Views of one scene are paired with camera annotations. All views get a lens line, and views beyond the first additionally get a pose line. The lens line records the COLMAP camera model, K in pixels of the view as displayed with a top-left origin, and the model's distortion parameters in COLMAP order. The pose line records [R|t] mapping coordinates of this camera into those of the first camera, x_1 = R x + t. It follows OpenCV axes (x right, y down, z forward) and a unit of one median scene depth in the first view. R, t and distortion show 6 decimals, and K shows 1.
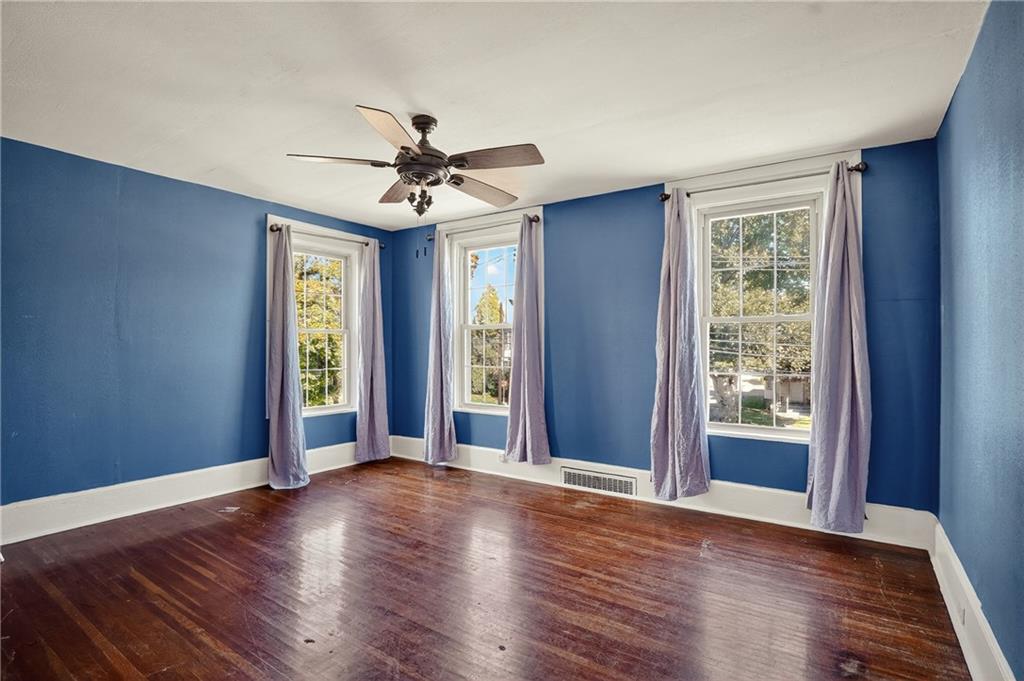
lens RADIAL K [[496.4, 0, 514.7], [0, 496.4, 354.9], [0, 0, 1]] dist [0.000464, -0.000065]
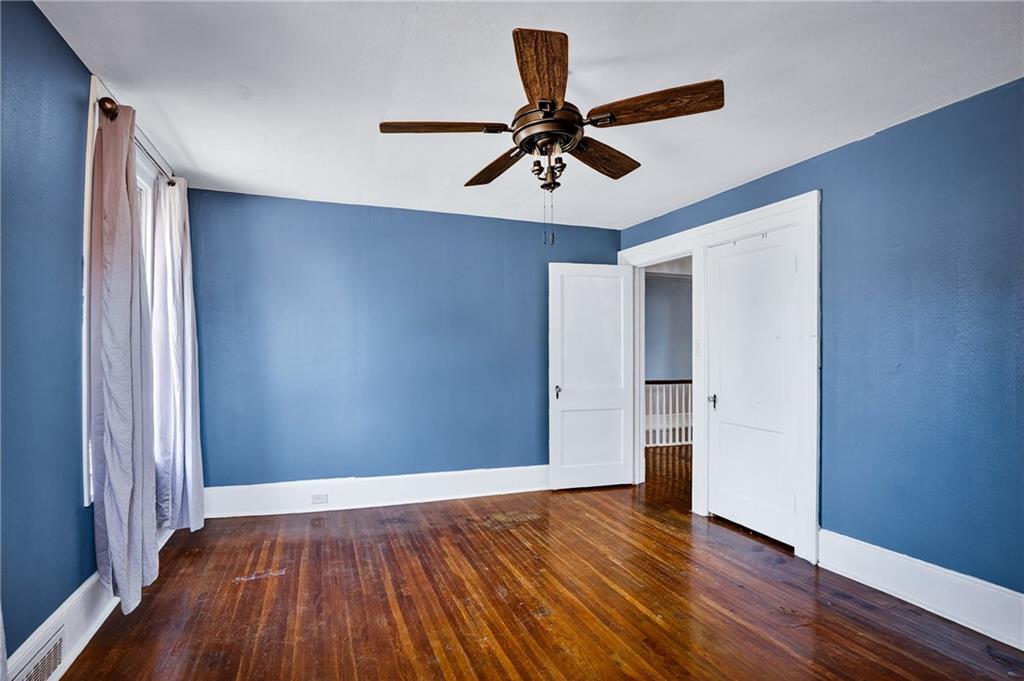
lens RADIAL K [[496.4, 0, 514.7], [0, 496.4, 354.9], [0, 0, 1]] dist [0.000464, -0.000065]
pose [[-0.831621, 0.001481, 0.555341, -0.556299], [0.004082, 0.999986, 0.003447, -0.017865], [-0.555328, 0.005133, -0.831615, 1.637076]]
